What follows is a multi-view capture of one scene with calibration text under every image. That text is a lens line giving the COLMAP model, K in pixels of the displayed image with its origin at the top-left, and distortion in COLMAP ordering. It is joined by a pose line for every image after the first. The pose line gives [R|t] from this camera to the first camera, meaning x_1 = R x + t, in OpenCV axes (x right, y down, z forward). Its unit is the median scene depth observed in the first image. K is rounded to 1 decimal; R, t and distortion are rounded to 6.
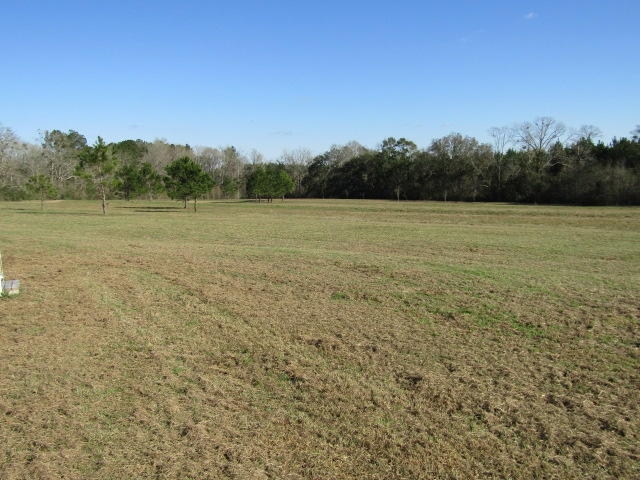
lens RADIAL K [[573.0, 0, 317.6], [0, 573.0, 244.3], [0, 0, 1]] dist [0.006867, -0.011438]
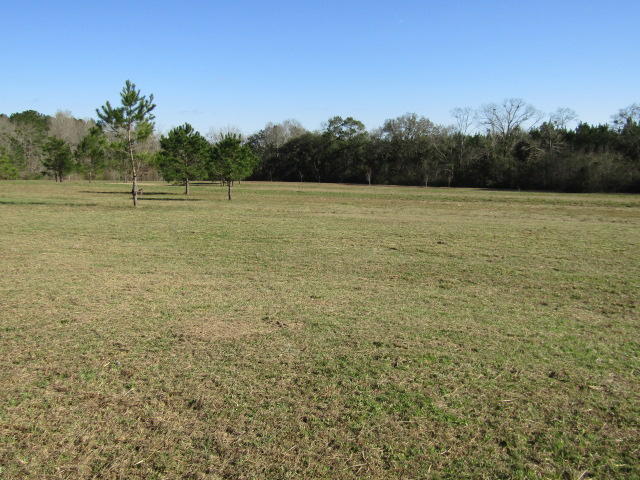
lens RADIAL K [[573.0, 0, 318.2], [0, 573.0, 238.9], [0, 0, 1]] dist [0.006867, -0.011438]
pose [[0.983257, -0.007552, 0.182067, -0.085756], [0.003722, 0.999765, 0.021372, -0.009101], [-0.182185, -0.020337, 0.983054, 0.103538]]
